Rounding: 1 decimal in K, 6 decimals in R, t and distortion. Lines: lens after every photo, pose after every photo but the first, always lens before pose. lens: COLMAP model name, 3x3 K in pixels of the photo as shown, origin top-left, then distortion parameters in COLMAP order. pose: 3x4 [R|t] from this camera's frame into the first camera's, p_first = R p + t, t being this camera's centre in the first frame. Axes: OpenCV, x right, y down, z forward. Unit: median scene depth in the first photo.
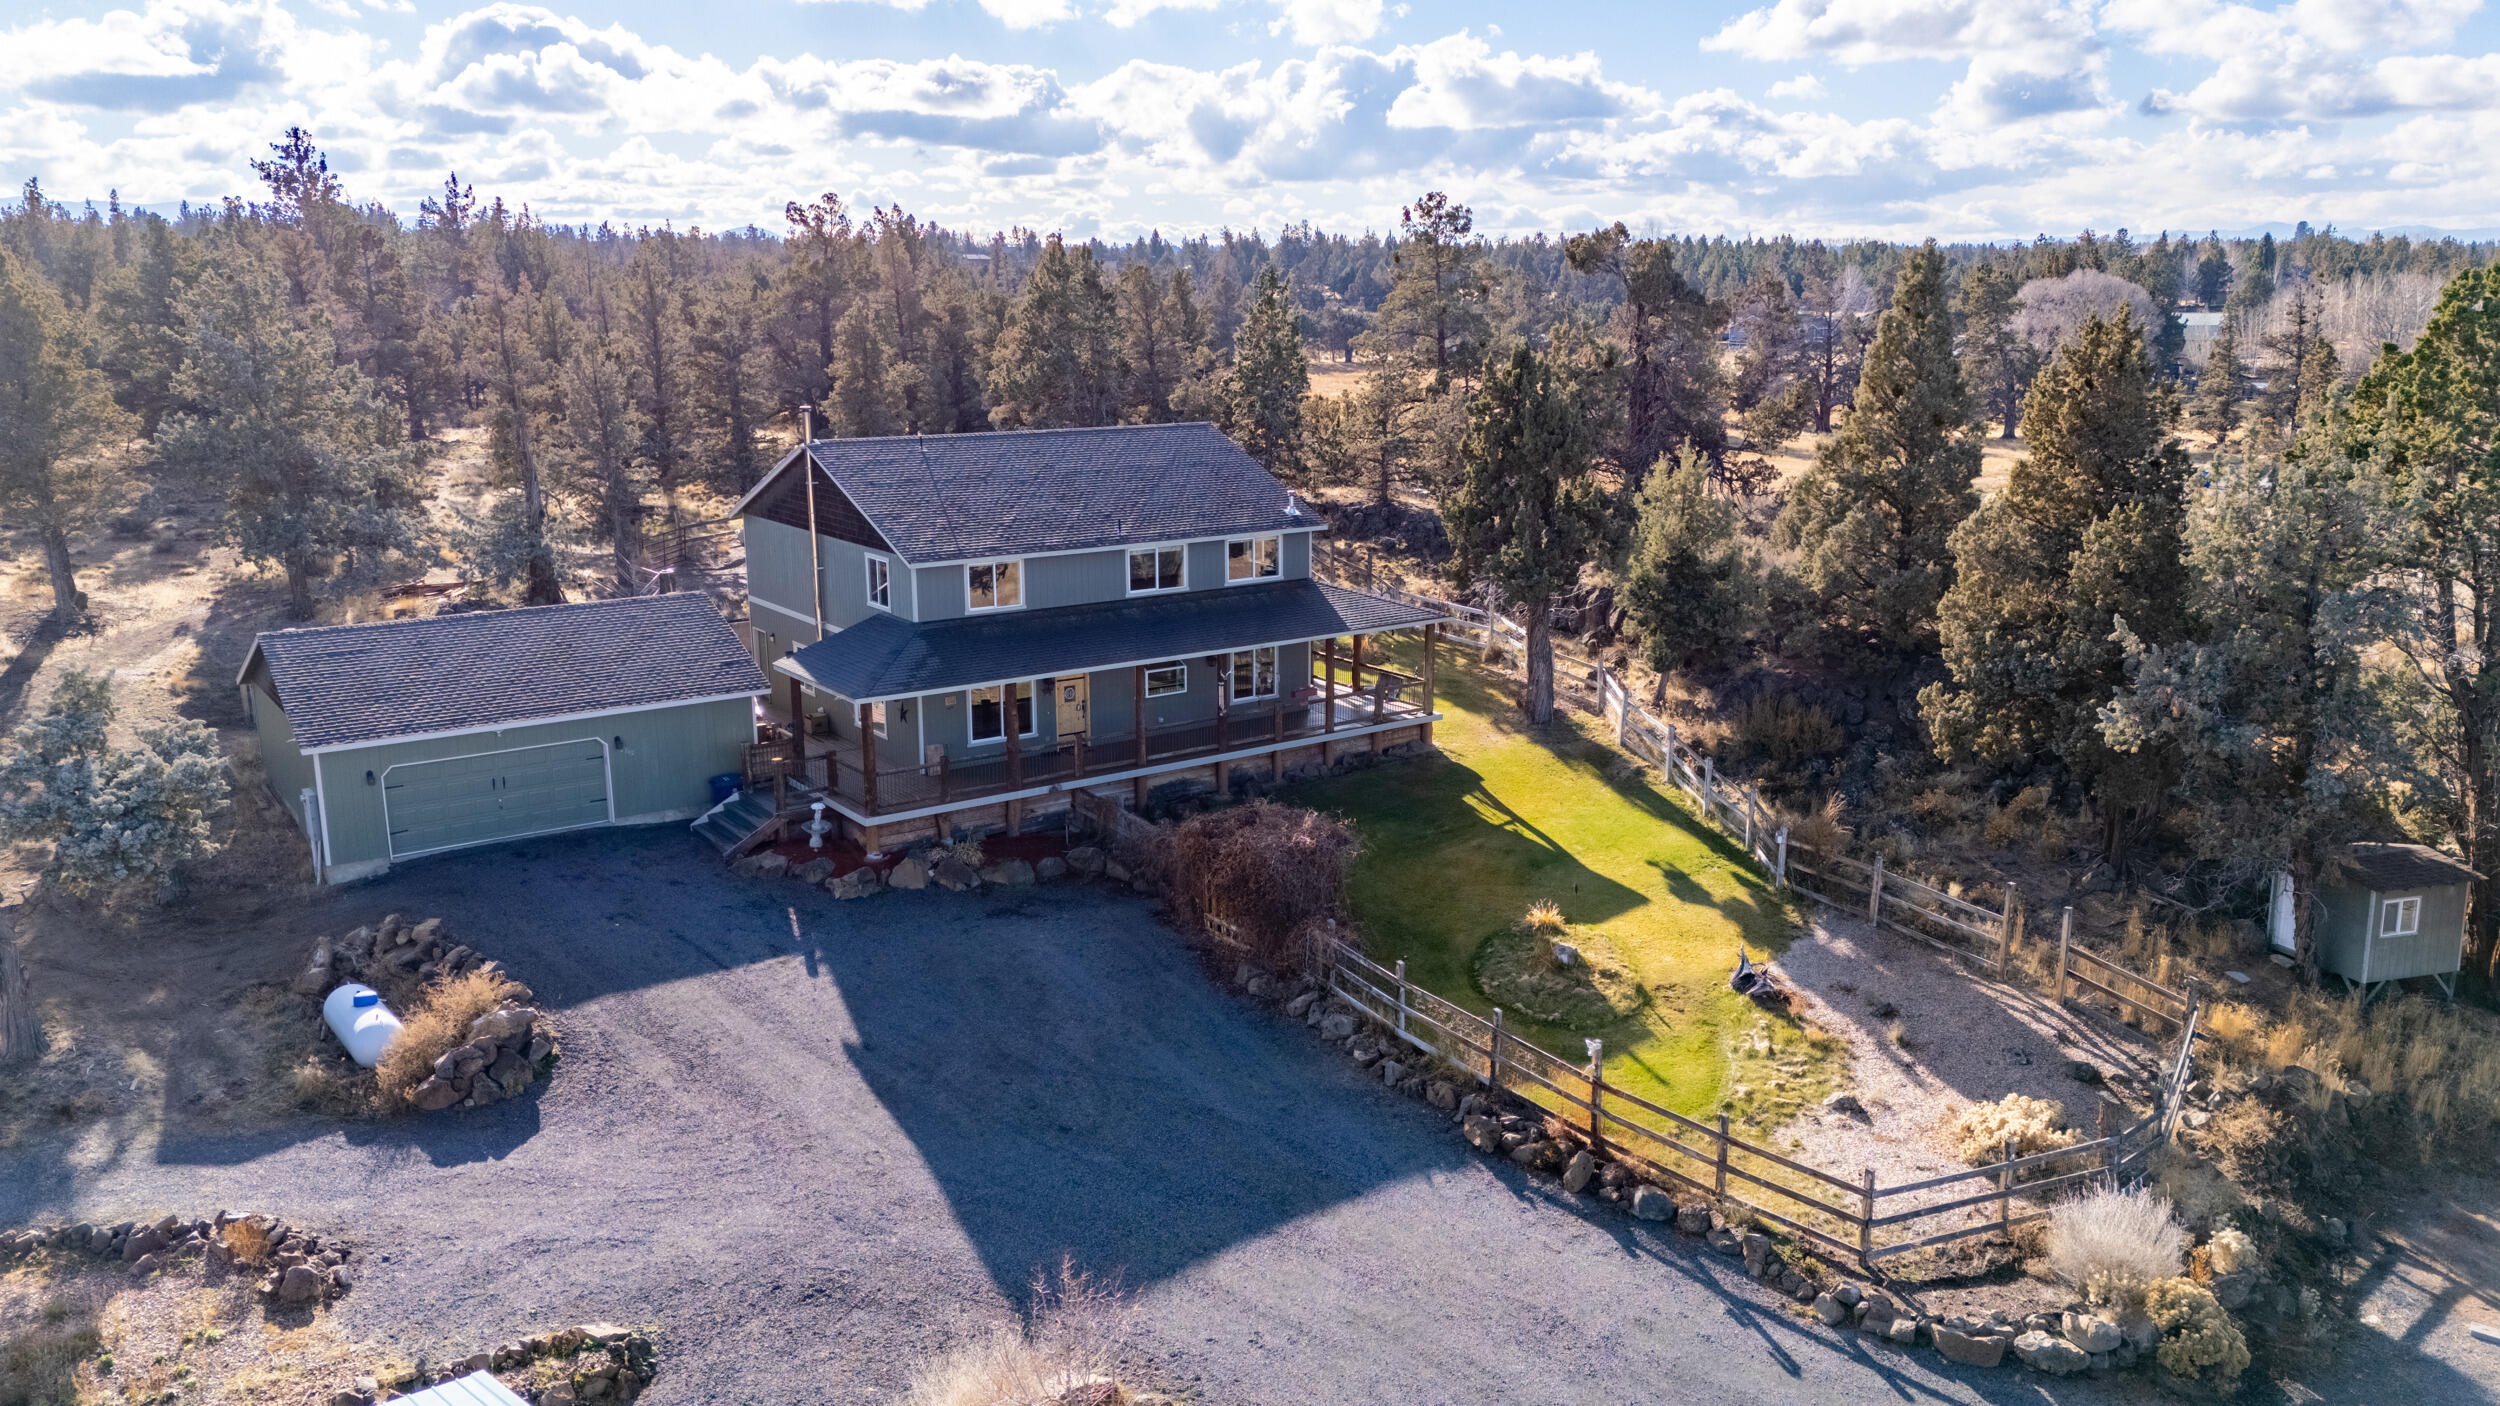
lens RADIAL K [[1858.8, 0, 1264.3], [0, 1858.8, 693.6], [0, 0, 1]] dist [0.076707, -0.066173]
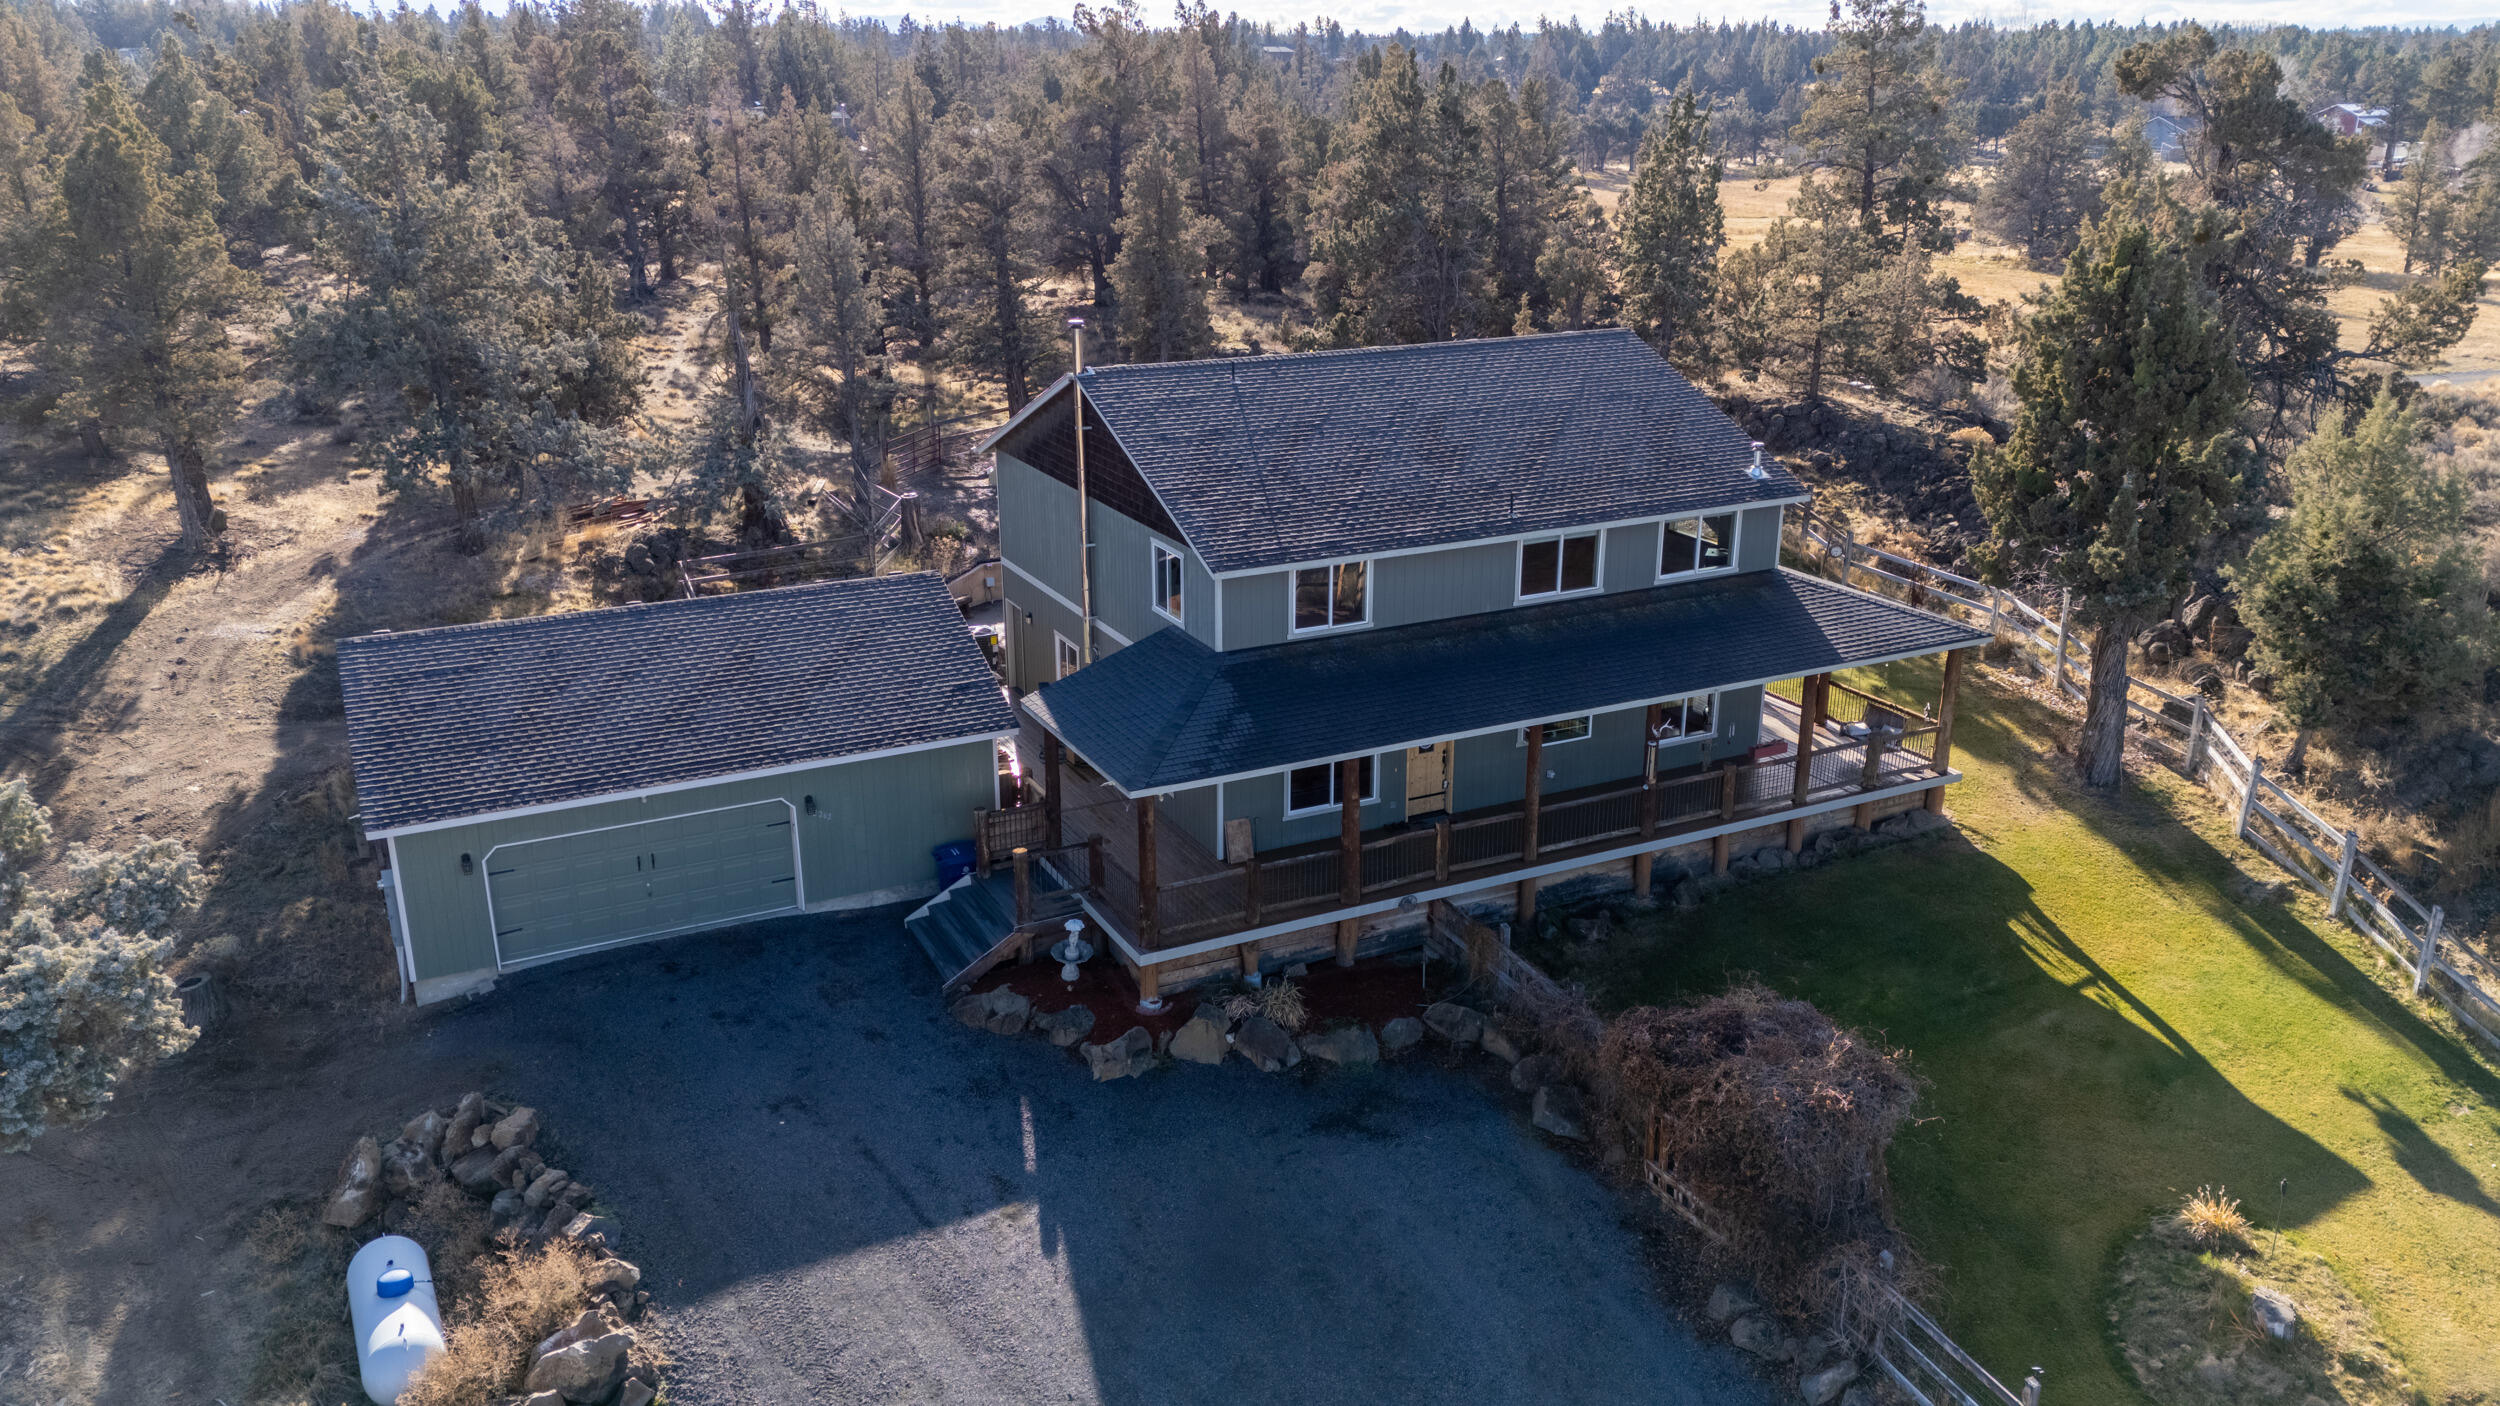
lens RADIAL K [[1858.8, 0, 1250.7], [0, 1858.8, 703.5], [0, 0, 1]] dist [0.076707, -0.066173]
pose [[0.987123, 0.052596, -0.151072, -0.061876], [-0.036030, 0.993237, 0.110375, -0.084358], [0.155855, -0.103511, 0.982341, 0.283663]]
